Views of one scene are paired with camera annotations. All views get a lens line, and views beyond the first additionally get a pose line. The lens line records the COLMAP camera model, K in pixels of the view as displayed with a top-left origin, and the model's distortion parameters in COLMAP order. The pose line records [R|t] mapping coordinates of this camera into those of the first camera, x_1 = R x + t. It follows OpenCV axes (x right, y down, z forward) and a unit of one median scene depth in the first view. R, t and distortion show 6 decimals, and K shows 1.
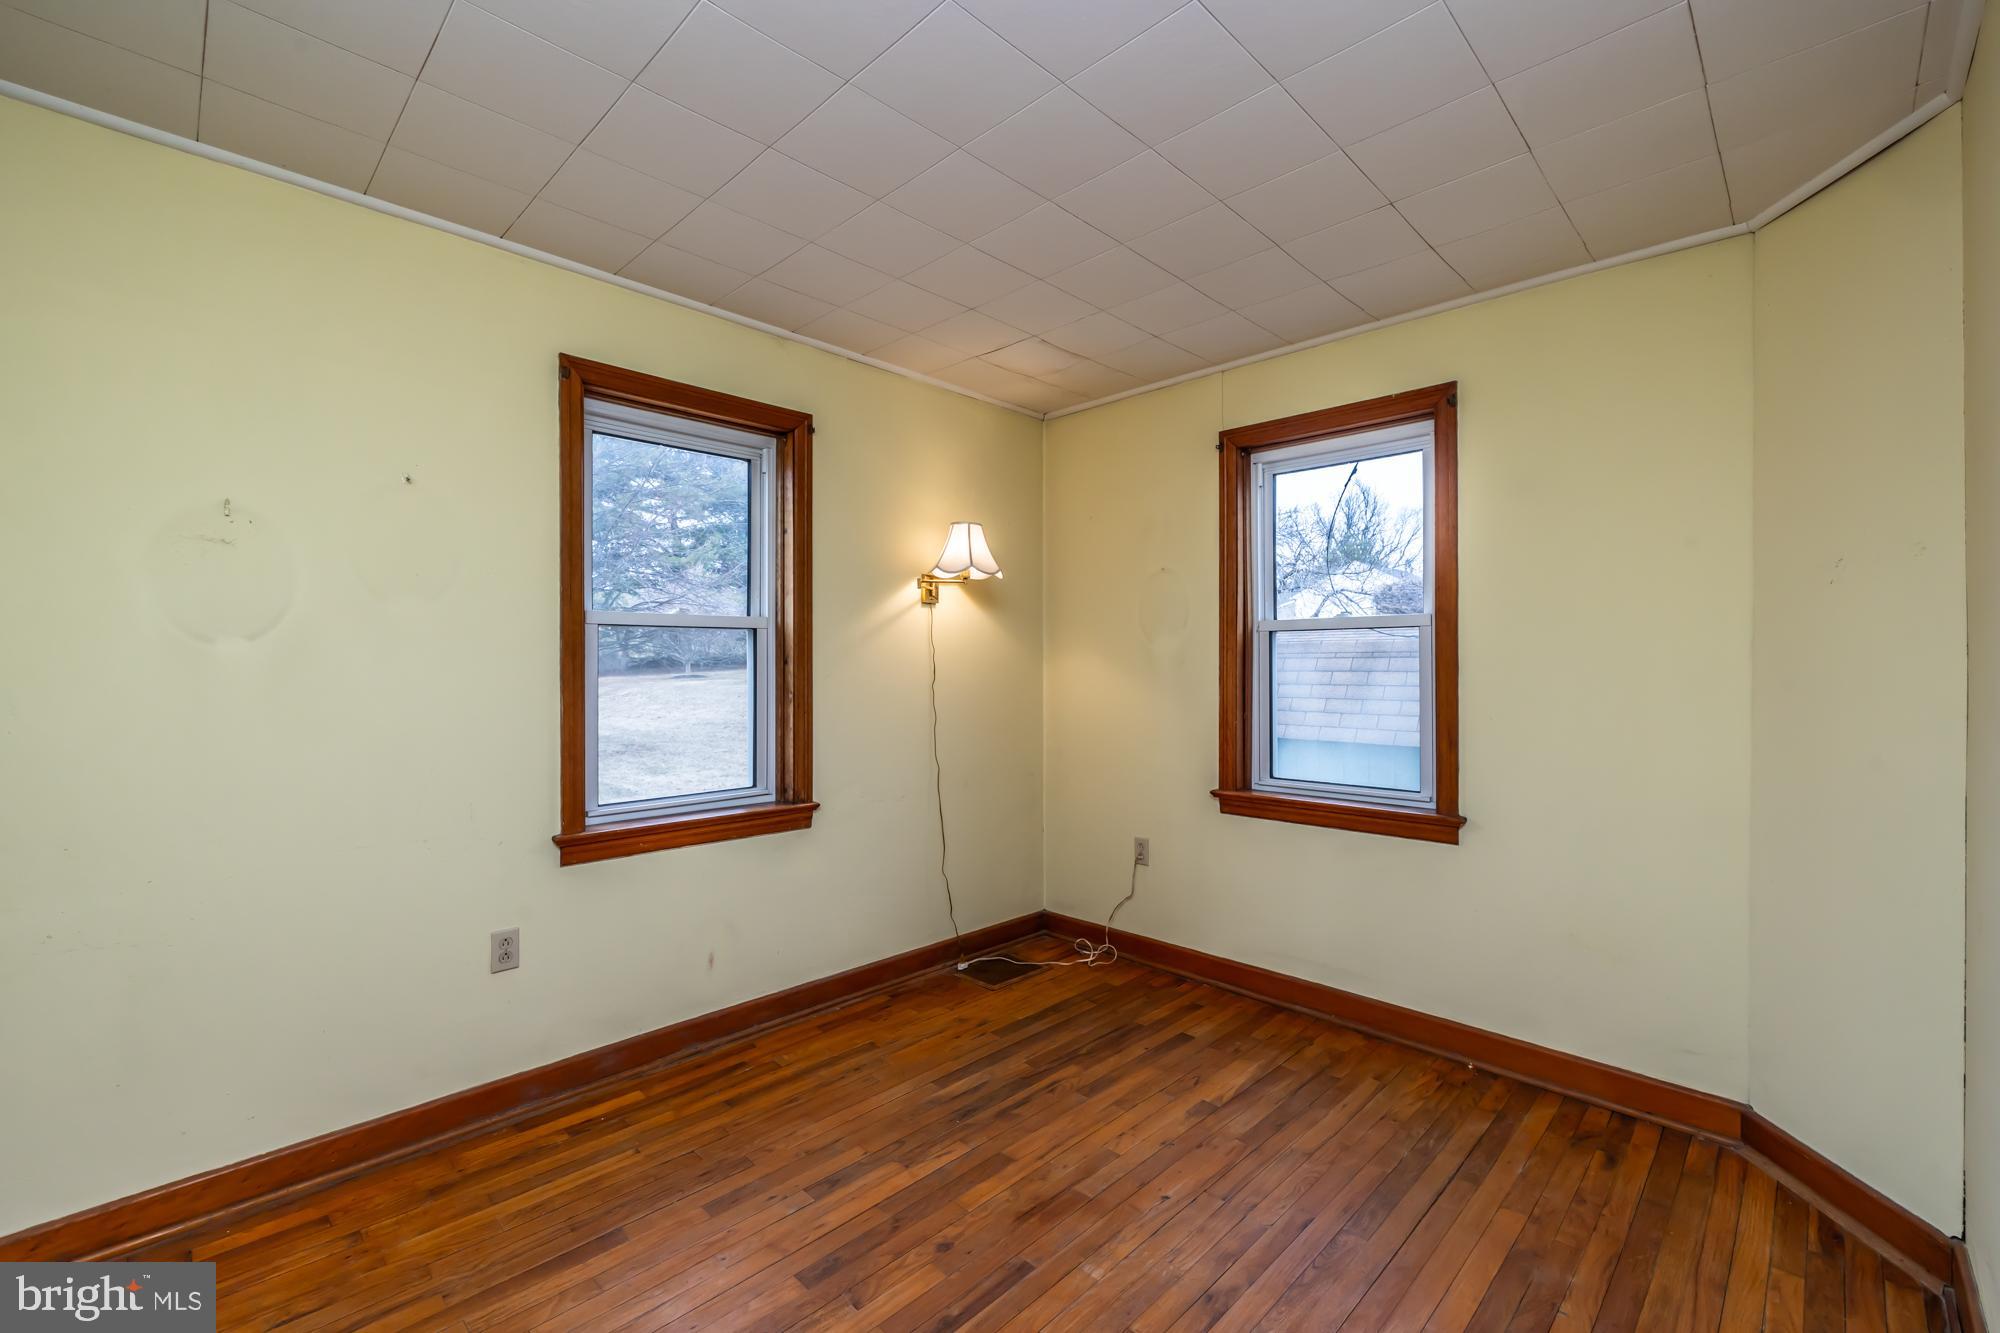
lens RADIAL K [[853.5, 0, 1013.1], [0, 853.5, 660.1], [0, 0, 1]] dist [-0.001728, 0.000298]
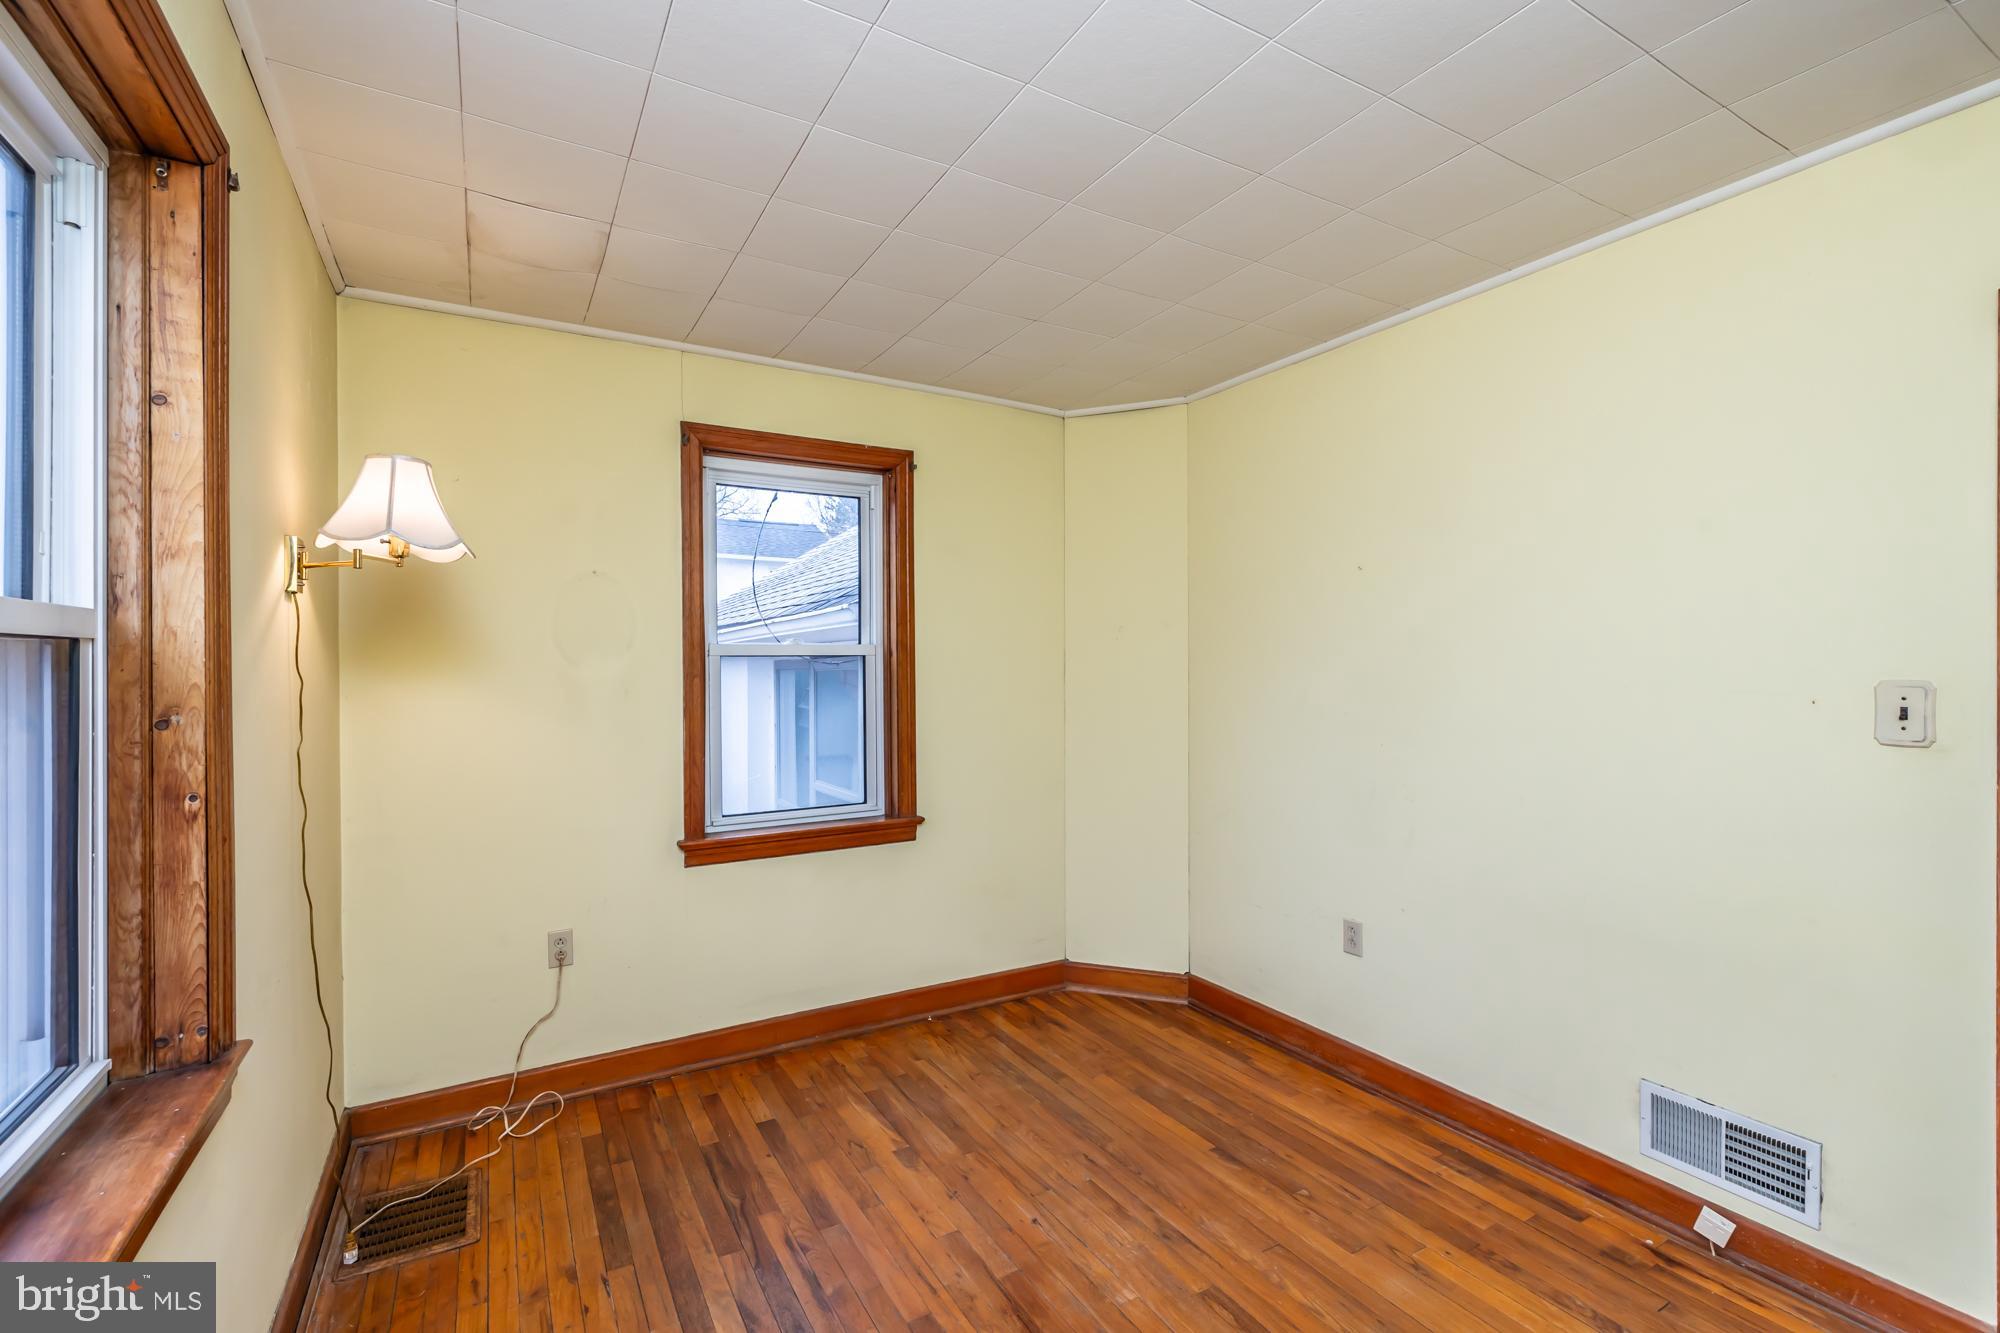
lens RADIAL K [[853.5, 0, 1011.3], [0, 853.5, 672.0], [0, 0, 1]] dist [-0.001728, 0.000298]
pose [[0.269303, -0.005980, 0.963037, -0.648441], [0.005460, 0.999974, 0.004683, -0.025501], [-0.963040, 0.003997, 0.269329, 0.601066]]
